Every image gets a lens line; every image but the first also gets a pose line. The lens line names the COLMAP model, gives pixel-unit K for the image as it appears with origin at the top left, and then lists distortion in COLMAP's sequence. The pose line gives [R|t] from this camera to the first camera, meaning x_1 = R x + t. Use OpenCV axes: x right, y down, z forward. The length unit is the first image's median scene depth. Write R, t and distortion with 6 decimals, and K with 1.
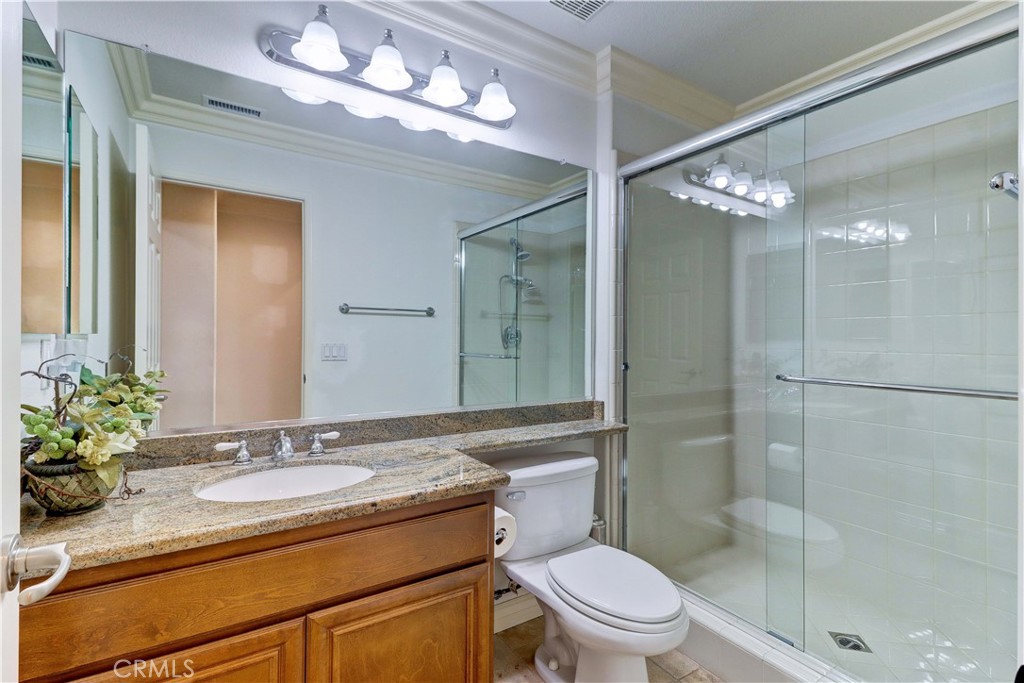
lens RADIAL K [[474.6, 0, 514.7], [0, 474.6, 337.7], [0, 0, 1]] dist [0.014145, -0.008573]
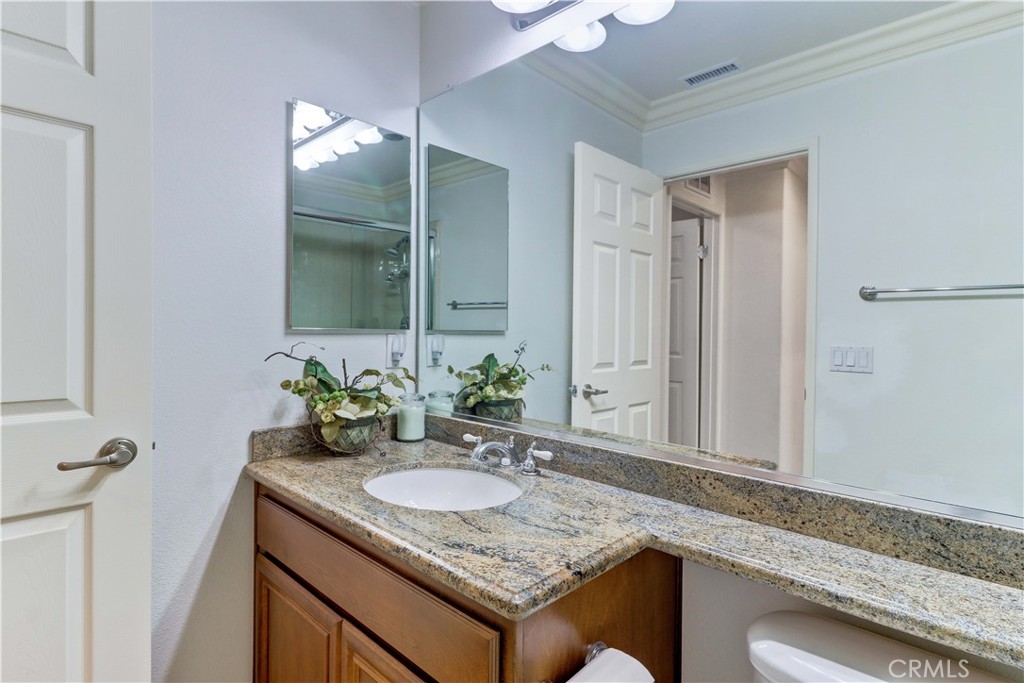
lens RADIAL K [[512.3, 0, 513.3], [0, 512.3, 340.4], [0, 0, 1]] dist [0.016377, -0.000259]
pose [[0.235007, 0.012300, -0.971916, 0.439998], [-0.011532, 0.999885, 0.009865, 0.003482], [0.971925, 0.008890, 0.235122, 0.734113]]
